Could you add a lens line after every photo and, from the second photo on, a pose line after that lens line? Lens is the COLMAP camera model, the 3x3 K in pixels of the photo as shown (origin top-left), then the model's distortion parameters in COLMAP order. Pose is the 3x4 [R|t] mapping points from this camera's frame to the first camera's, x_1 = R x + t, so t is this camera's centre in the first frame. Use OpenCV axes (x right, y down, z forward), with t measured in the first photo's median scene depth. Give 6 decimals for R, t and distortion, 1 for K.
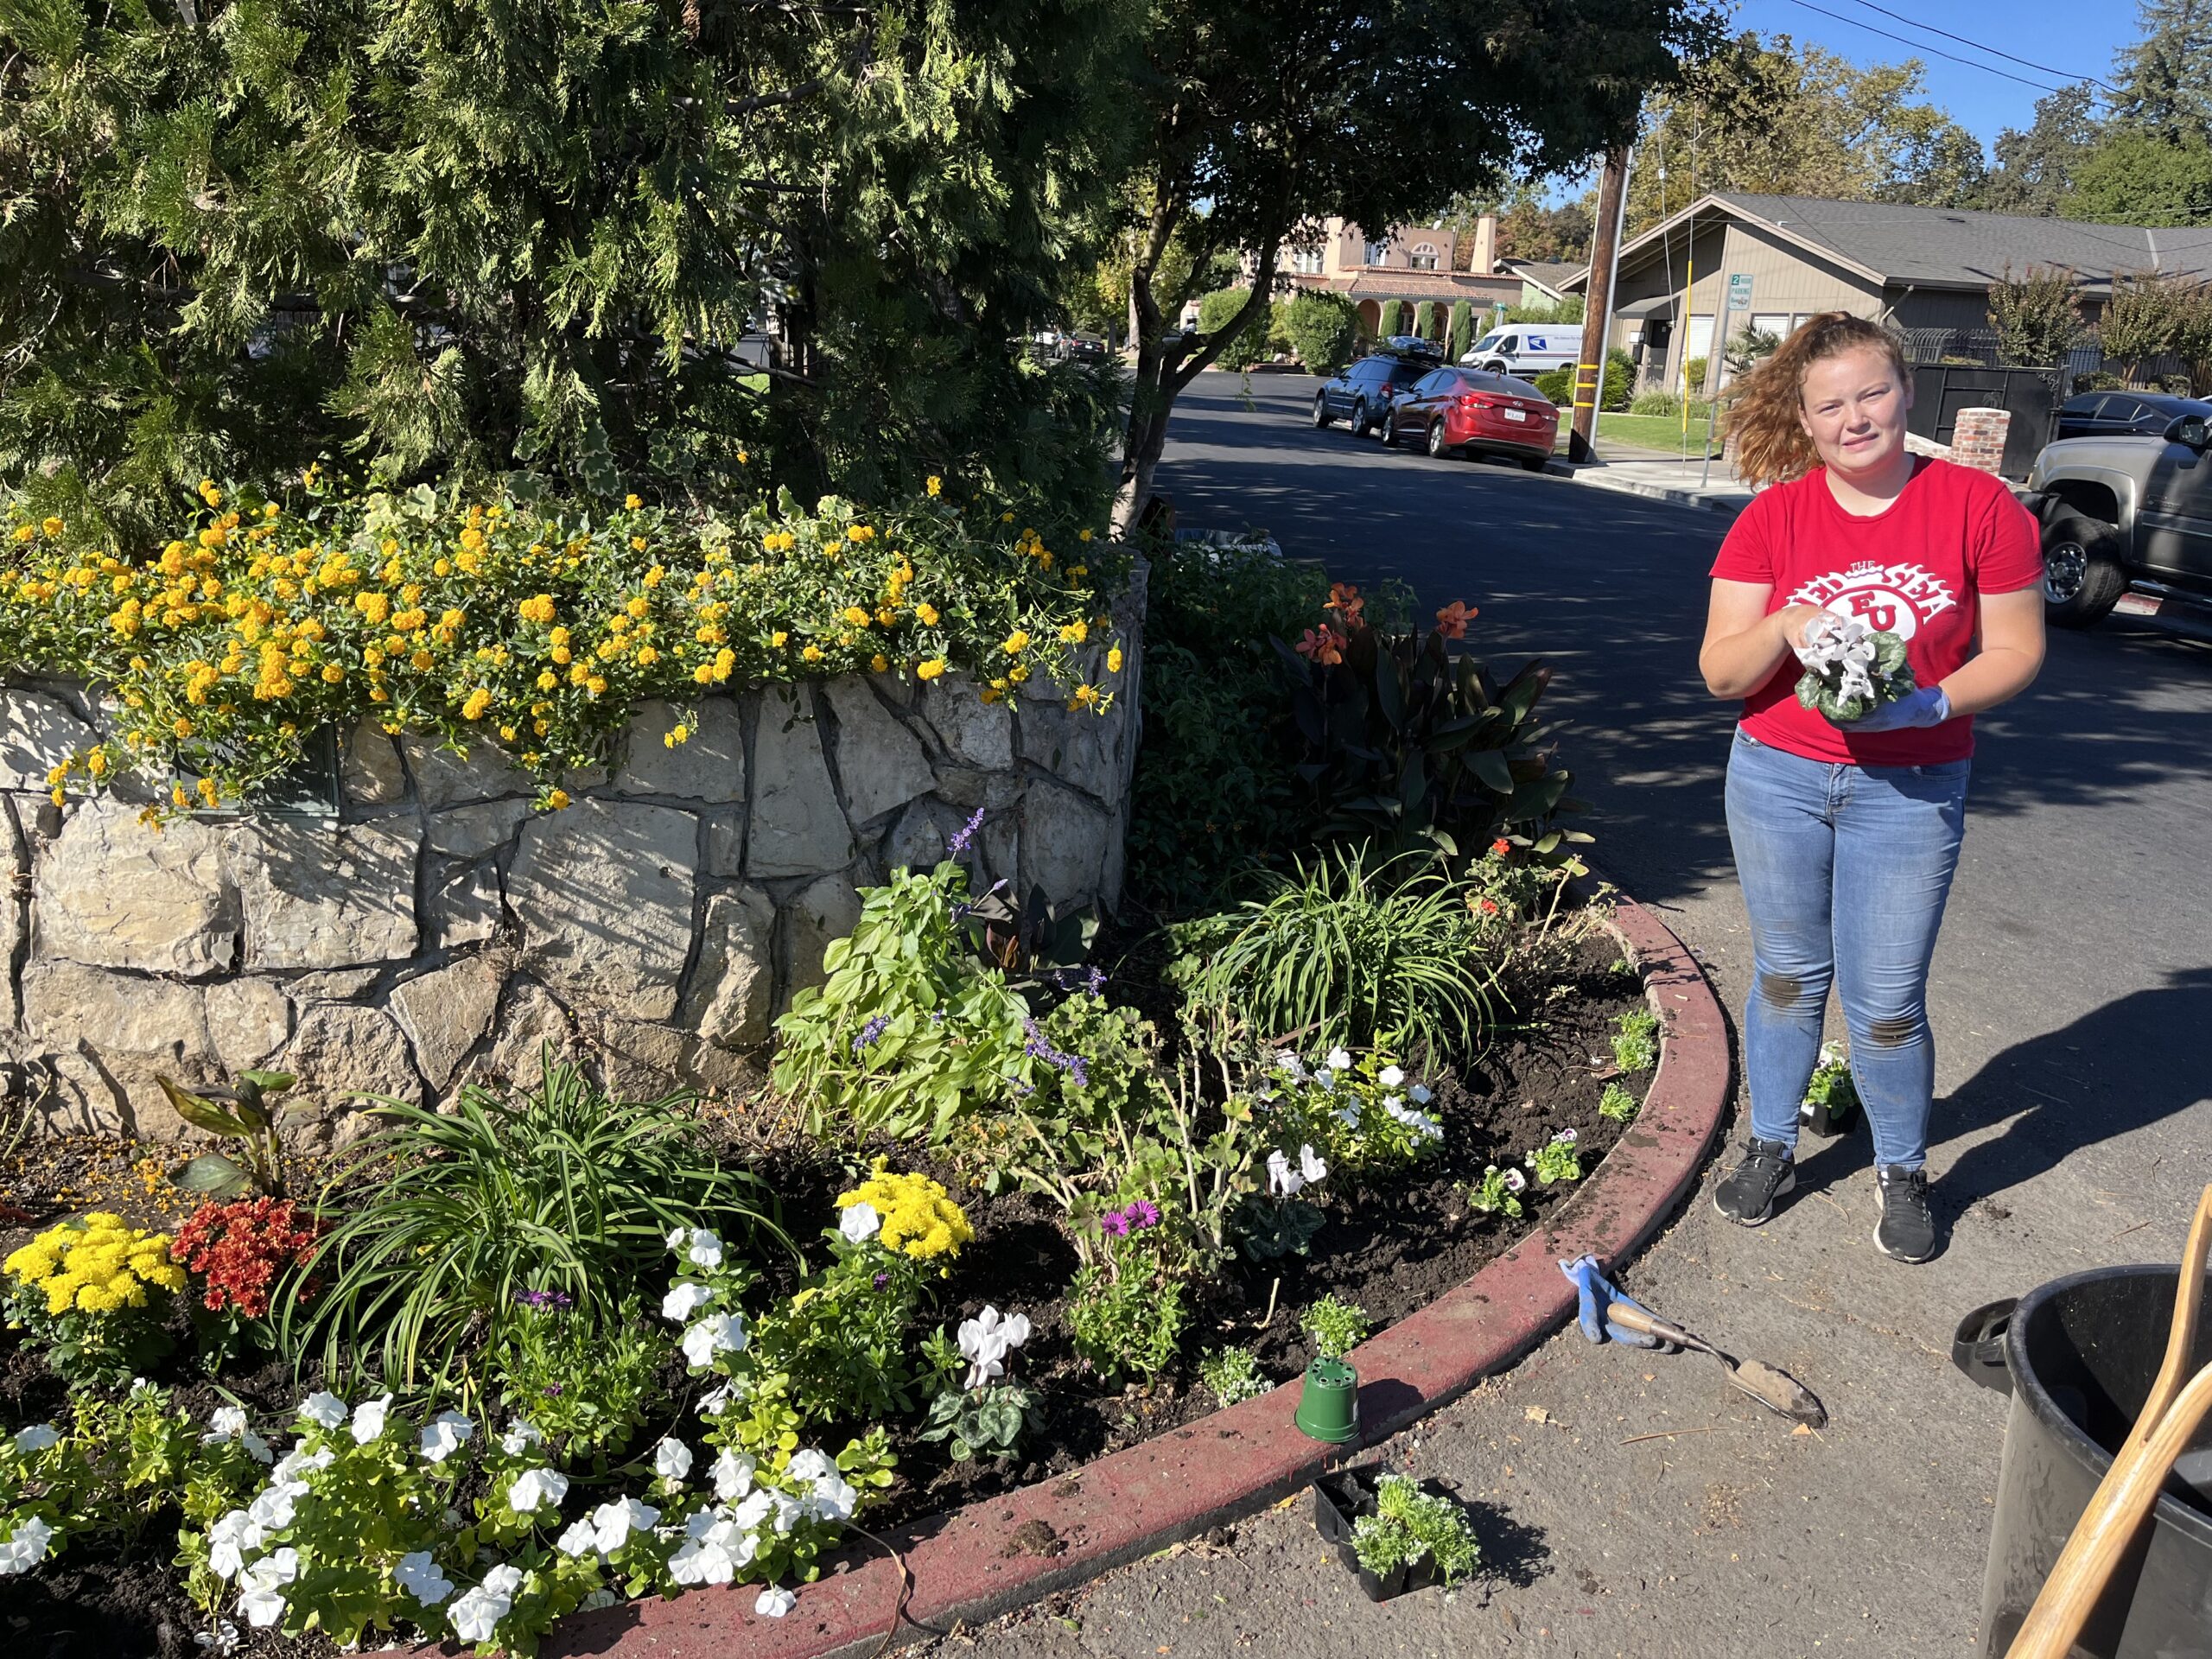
lens RADIAL K [[1639.9, 0, 1106.0], [0, 1639.9, 829.5], [0, 0, 1]] dist [0.068864, -0.115511]
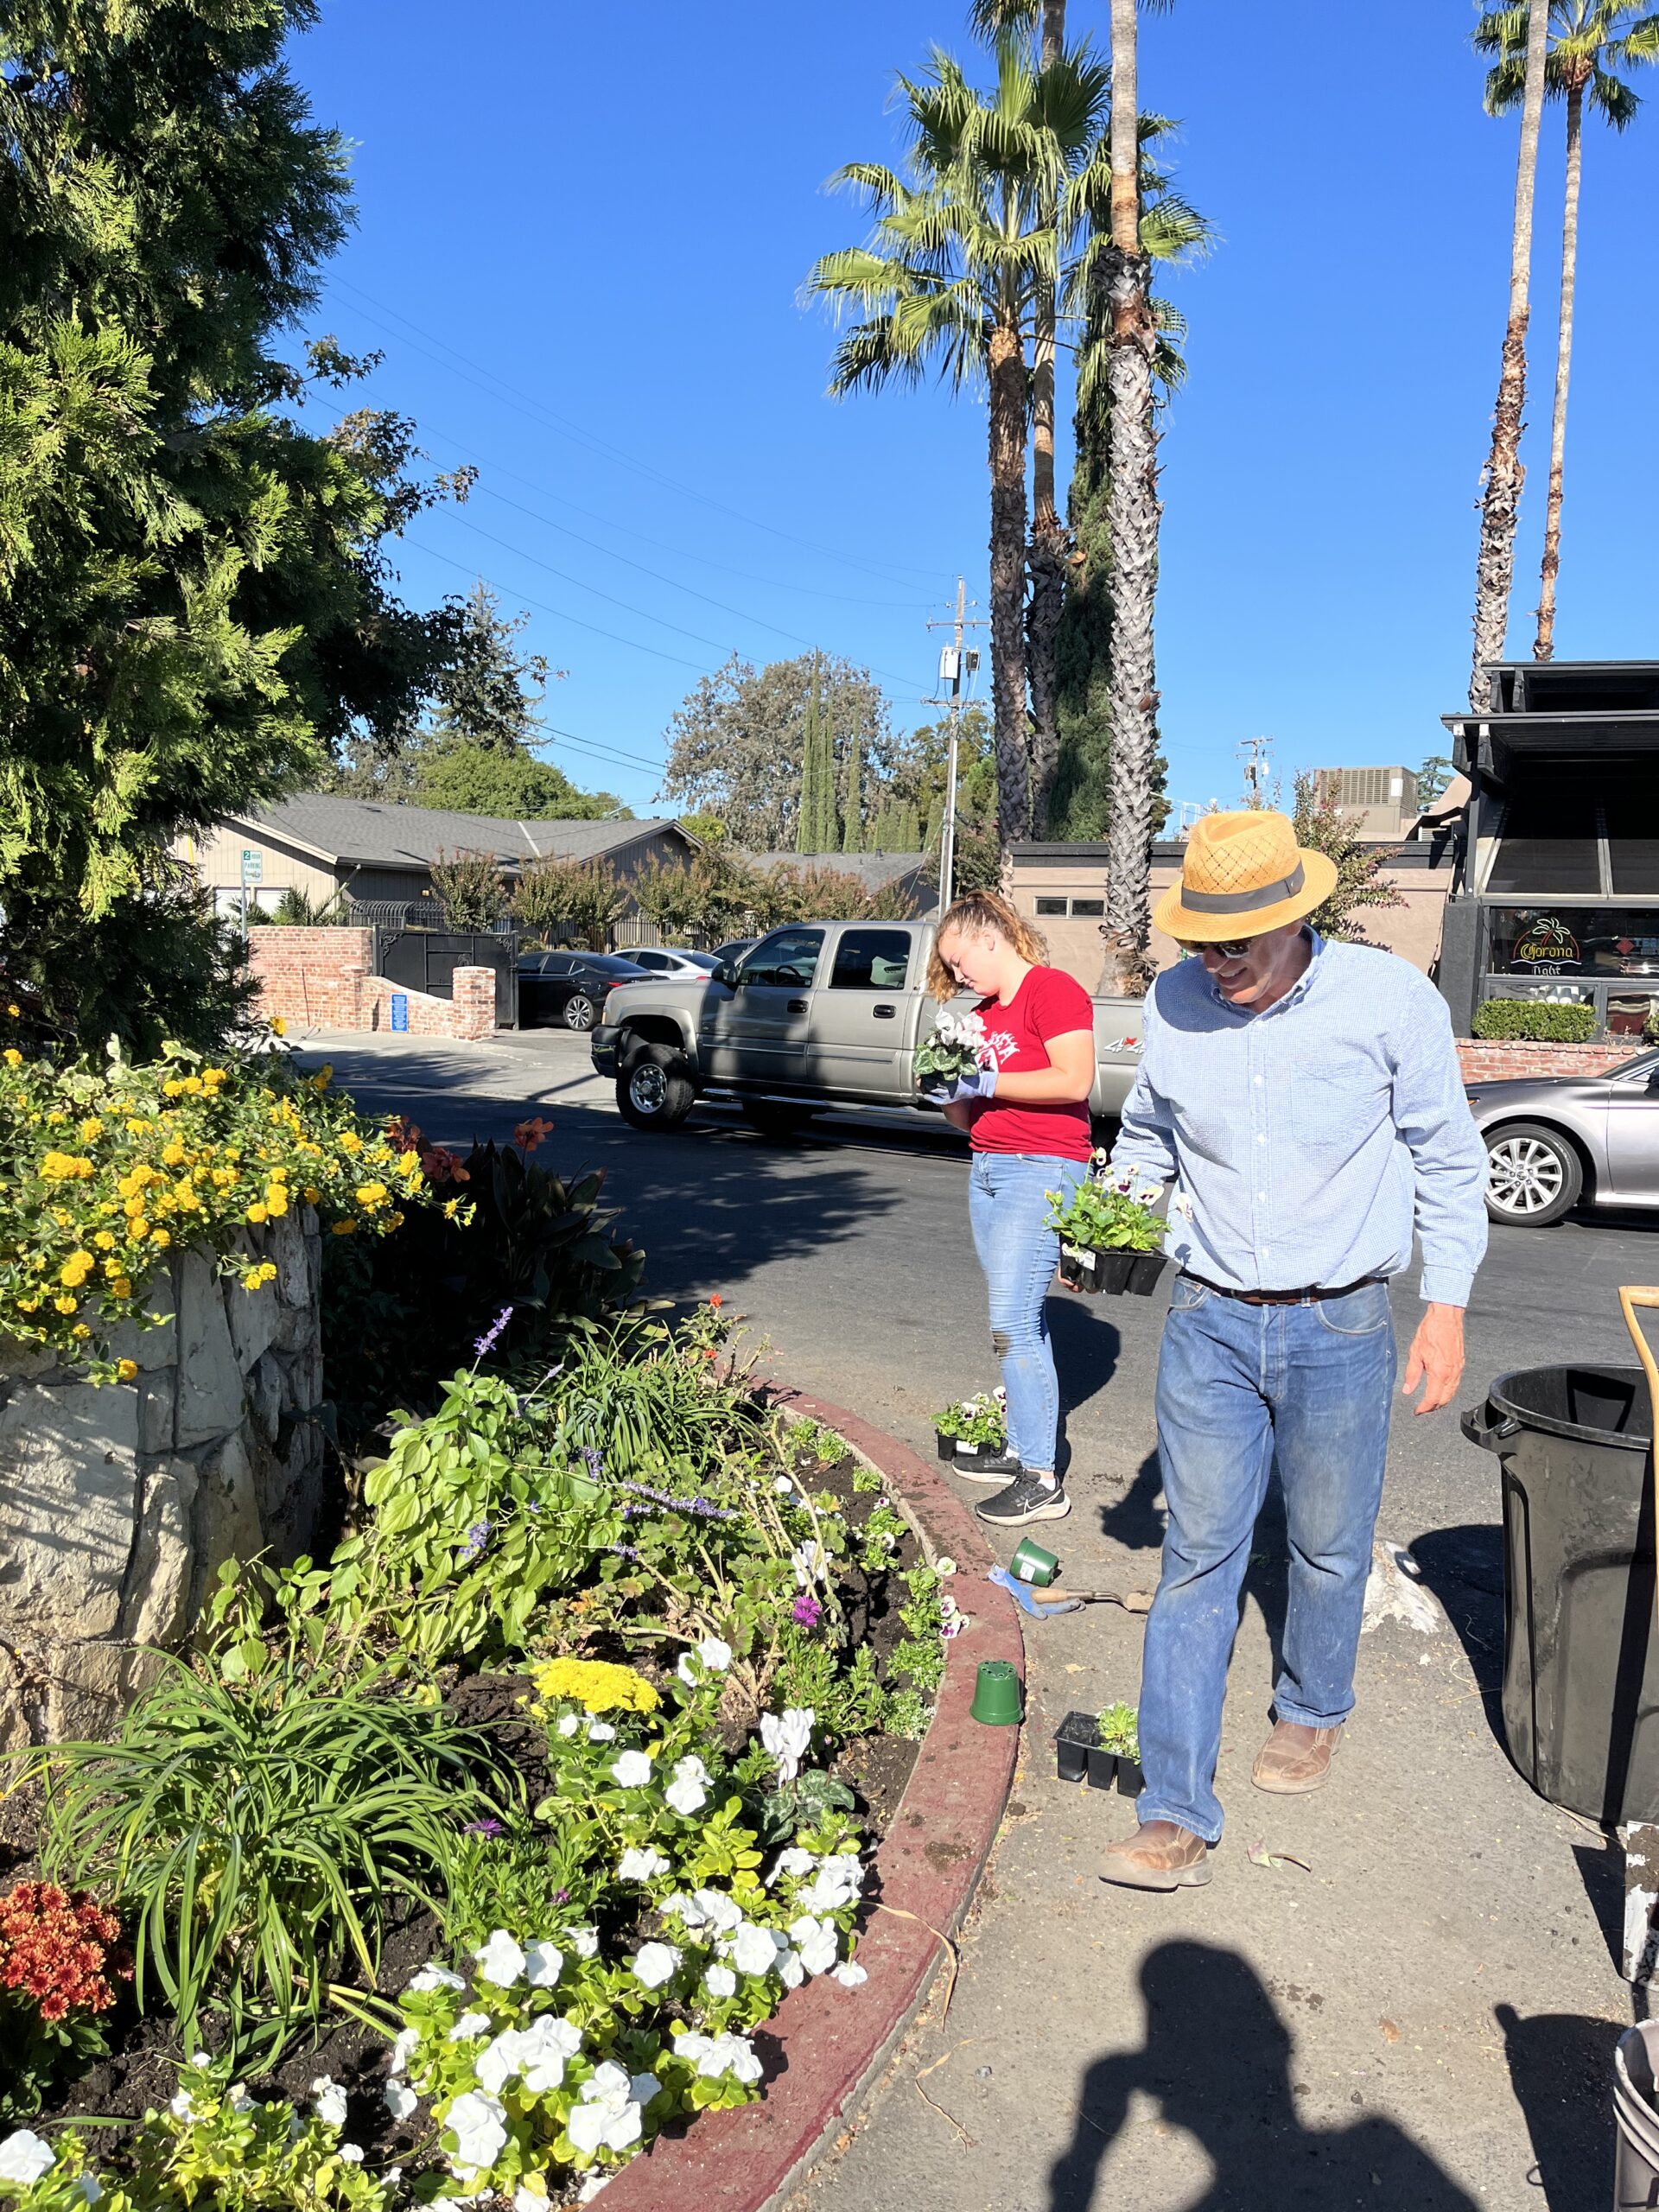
lens RADIAL K [[1639.9, 0, 829.5], [0, 1639.9, 1106.0], [0, 0, 1]] dist [0.068864, -0.115511]
pose [[0.730514, -0.081578, 0.678008, -0.623108], [0.196045, 0.976100, -0.093782, 0.000163], [-0.654153, 0.201429, 0.729047, 0.055237]]
